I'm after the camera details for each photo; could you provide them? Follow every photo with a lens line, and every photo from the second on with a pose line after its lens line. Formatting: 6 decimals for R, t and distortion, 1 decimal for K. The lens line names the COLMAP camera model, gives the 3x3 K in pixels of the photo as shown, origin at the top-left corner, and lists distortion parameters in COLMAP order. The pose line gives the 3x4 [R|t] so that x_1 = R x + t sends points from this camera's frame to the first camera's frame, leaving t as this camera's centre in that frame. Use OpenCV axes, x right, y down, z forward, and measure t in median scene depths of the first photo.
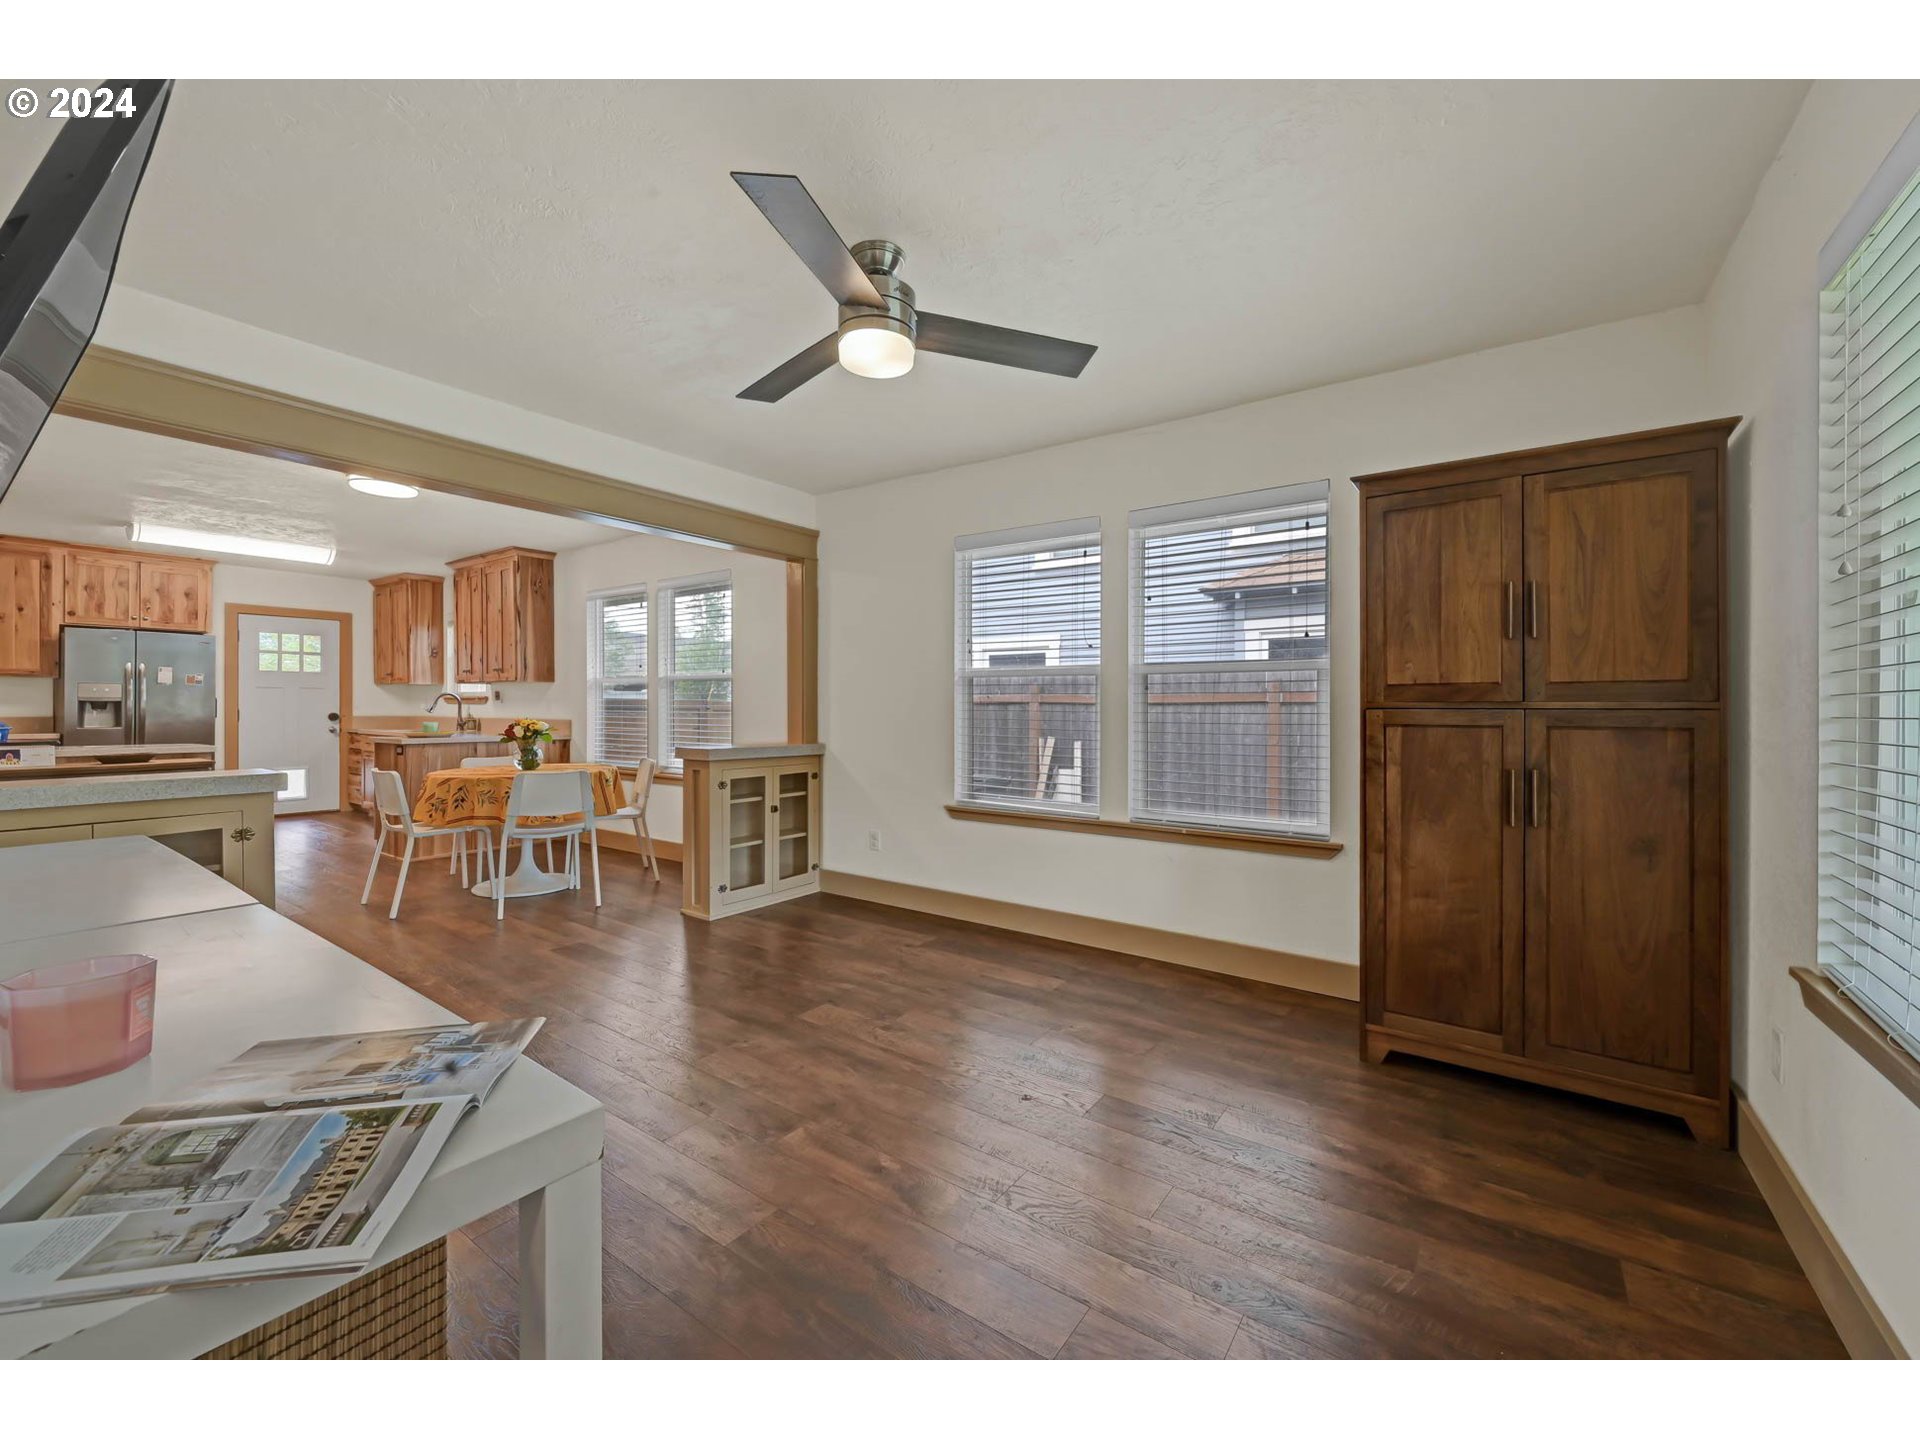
lens RADIAL K [[755.0, 0, 965.9], [0, 755.0, 707.8], [0, 0, 1]] dist [-0.005676, -0.000014]
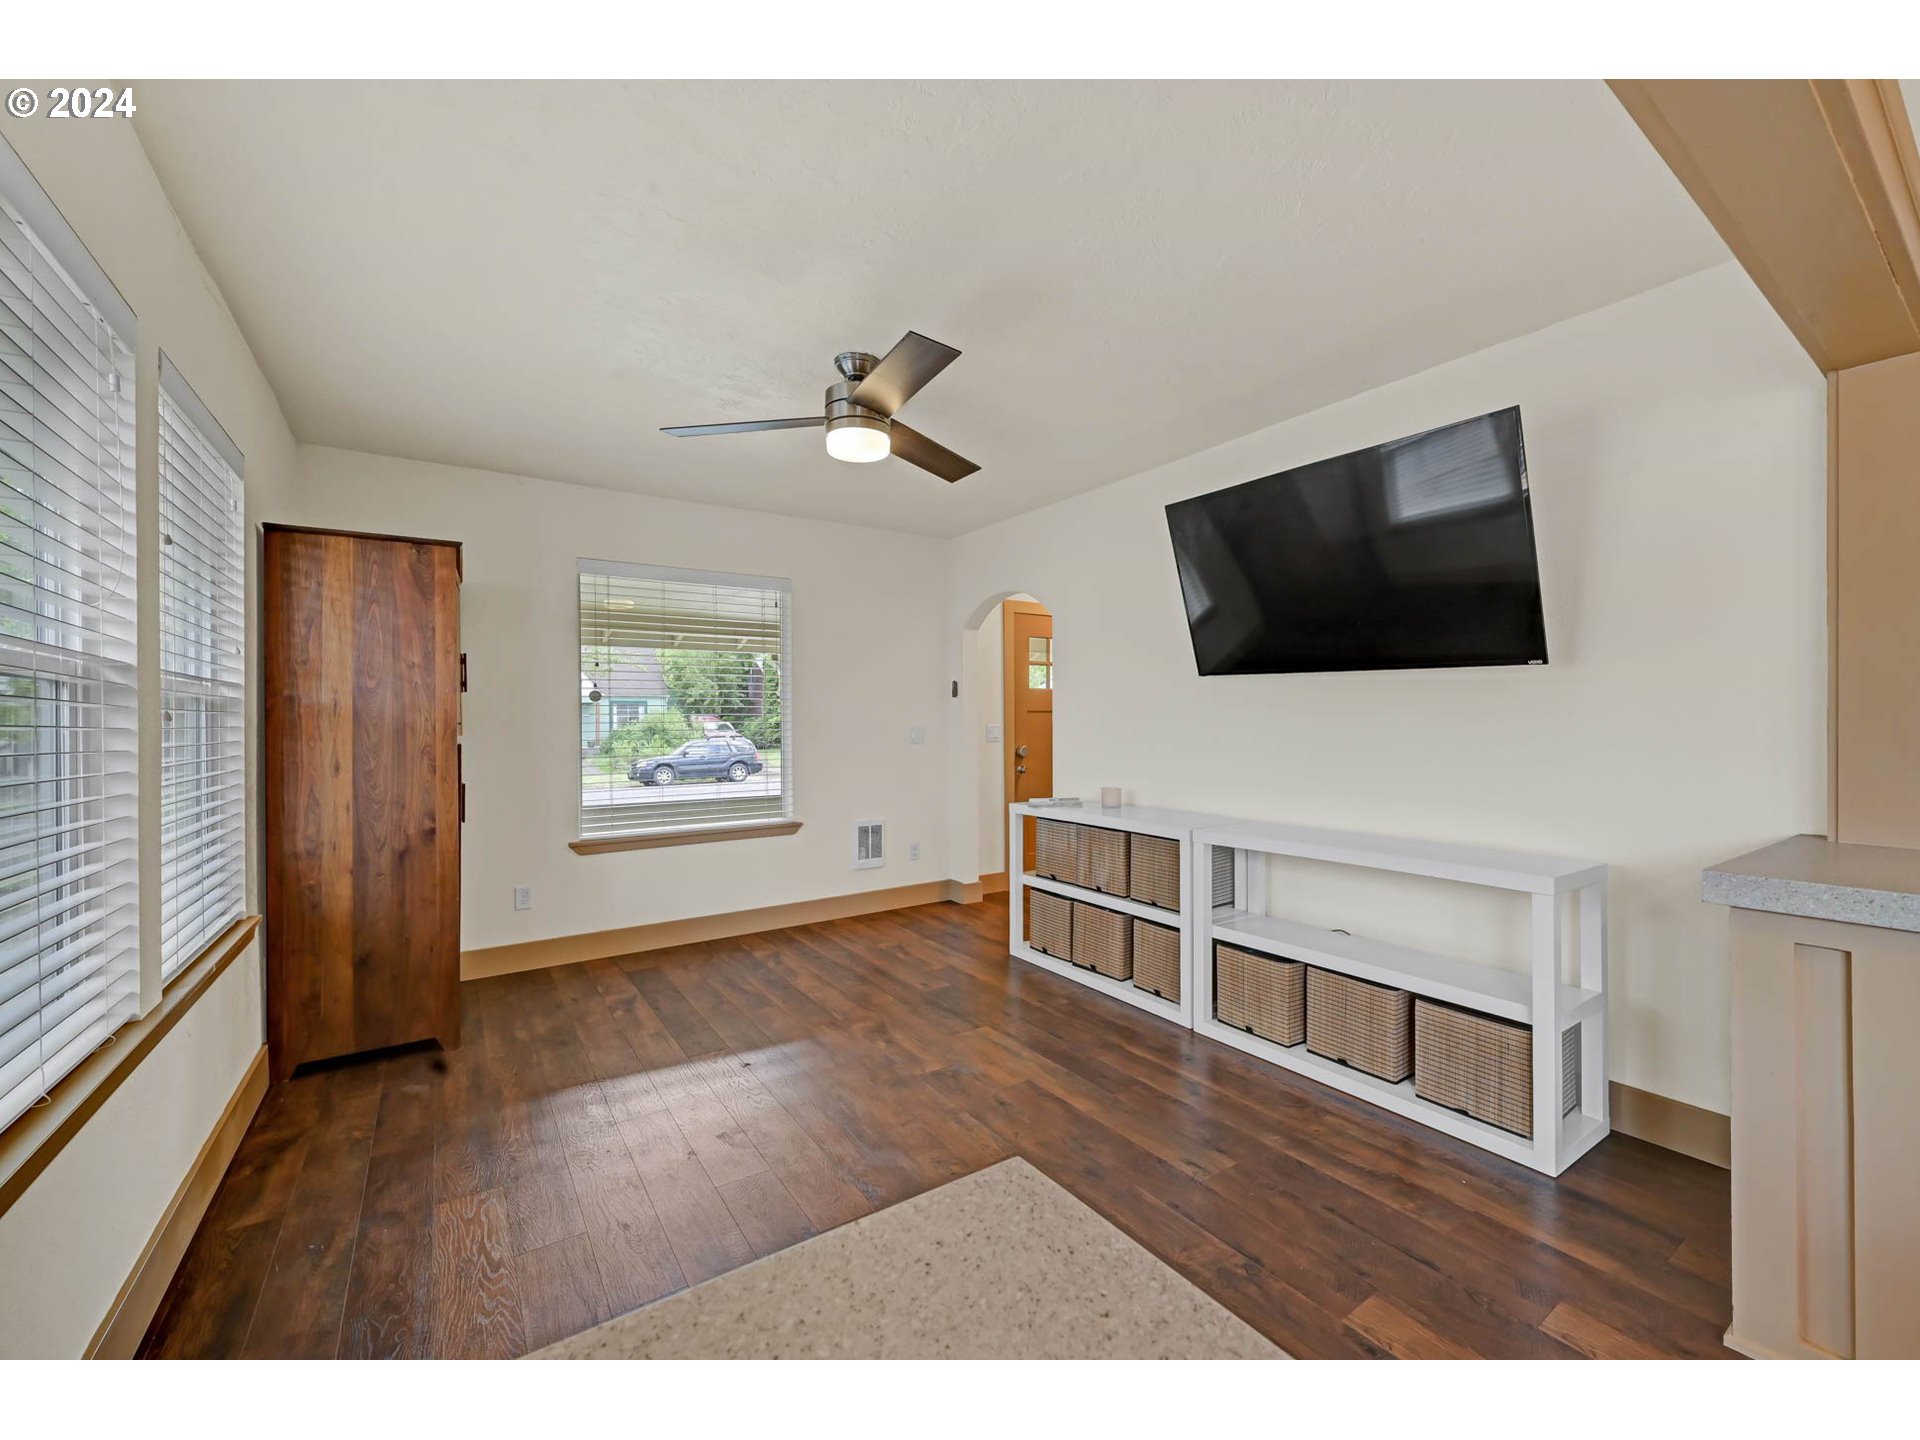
lens RADIAL K [[765.9, 0, 964.2], [0, 765.9, 724.4], [0, 0, 1]] dist [-0.000991, -0.000202]
pose [[-0.934769, 0.000663, 0.355254, -0.240046], [0.003722, 0.999962, 0.007926, -0.012422], [-0.355236, 0.008731, -0.934736, 0.710247]]
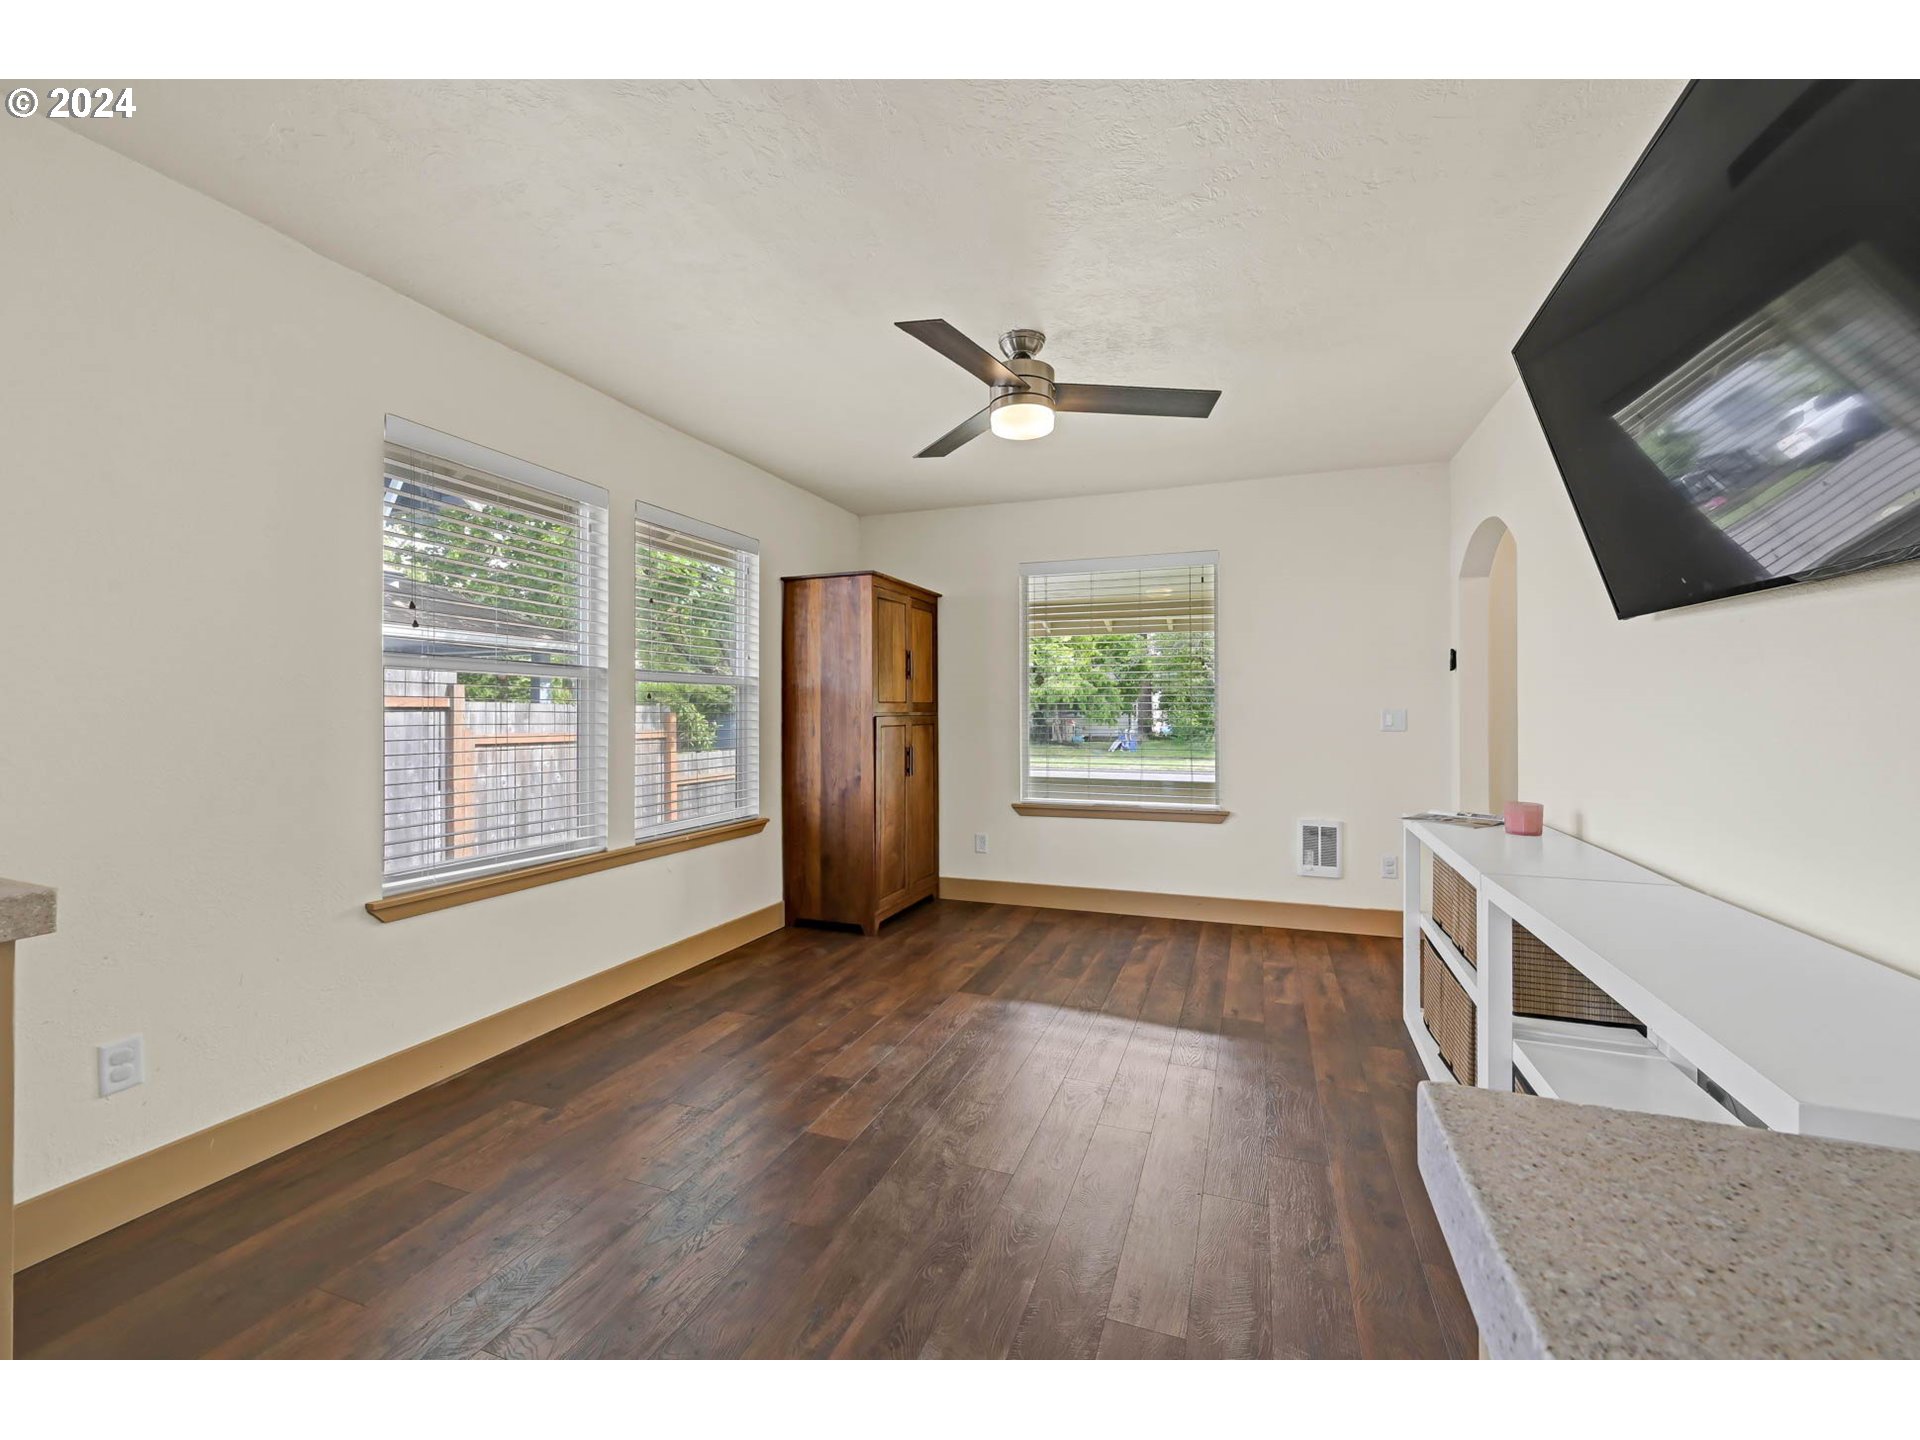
lens RADIAL K [[787.6, 0, 982.0], [0, 787.6, 703.2], [0, 0, 1]] dist [0.000530, -0.000288]
pose [[-0.267798, 0.005694, 0.963458, -0.443875], [0.000209, 0.999983, -0.005851, -0.005410], [-0.963475, -0.001366, -0.267795, 0.479075]]
